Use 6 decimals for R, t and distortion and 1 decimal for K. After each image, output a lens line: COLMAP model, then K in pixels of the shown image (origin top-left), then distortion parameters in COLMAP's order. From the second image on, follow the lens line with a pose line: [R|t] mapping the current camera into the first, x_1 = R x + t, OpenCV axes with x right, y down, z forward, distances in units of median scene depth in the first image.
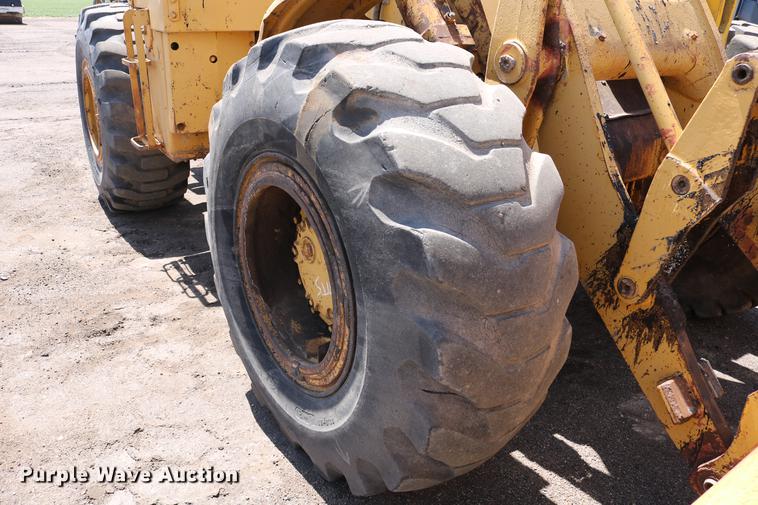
lens RADIAL K [[627.1, 0, 379.0], [0, 627.1, 252.5], [0, 0, 1]] dist [-0.159878, 0.128687]
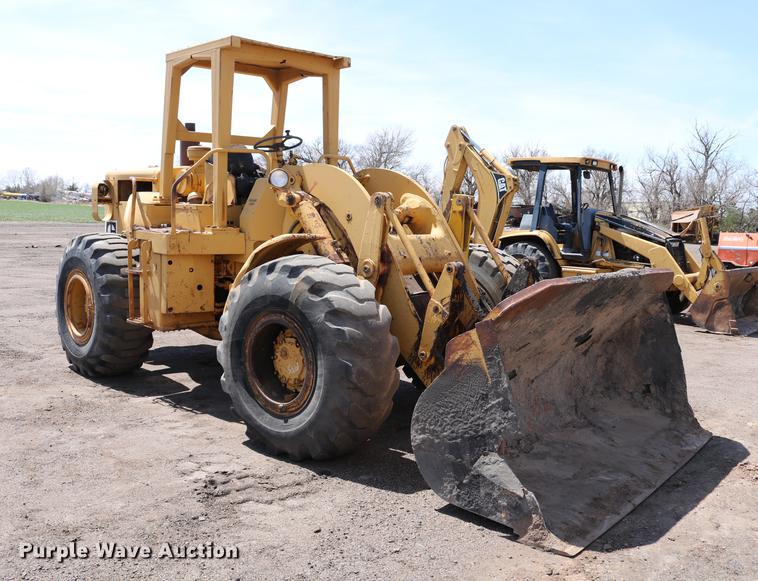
lens RADIAL K [[712.9, 0, 379.0], [0, 712.9, 290.5], [0, 0, 1]] dist [-0.146468, -0.000039]
pose [[0.972803, -0.031807, 0.229438, -0.460284], [0.092983, 0.960840, -0.261037, 0.592641], [-0.212151, 0.275272, 0.937666, -1.887513]]
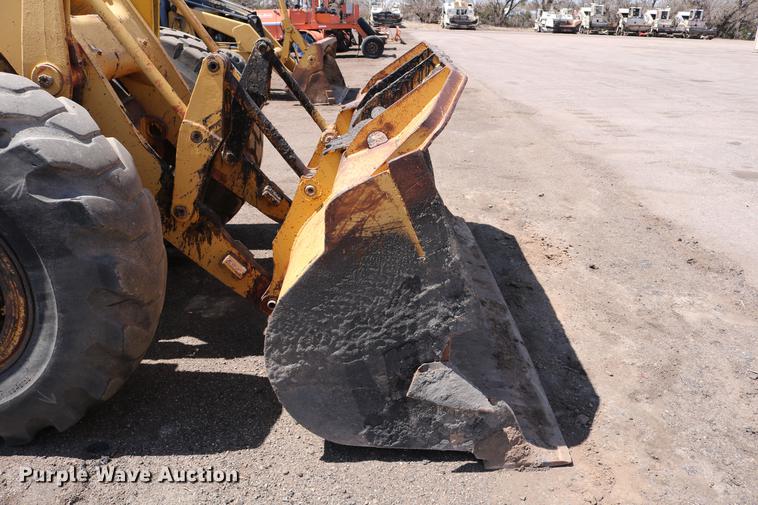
lens RADIAL K [[620.9, 0, 379.0], [0, 620.9, 252.5], [0, 0, 1]] dist [-0.149152, 0.111764]
pose [[0.585902, -0.324168, 0.742721, -0.526800], [0.310220, 0.936414, 0.163987, 0.062523], [-0.748653, 0.134327, 0.649211, -0.387398]]
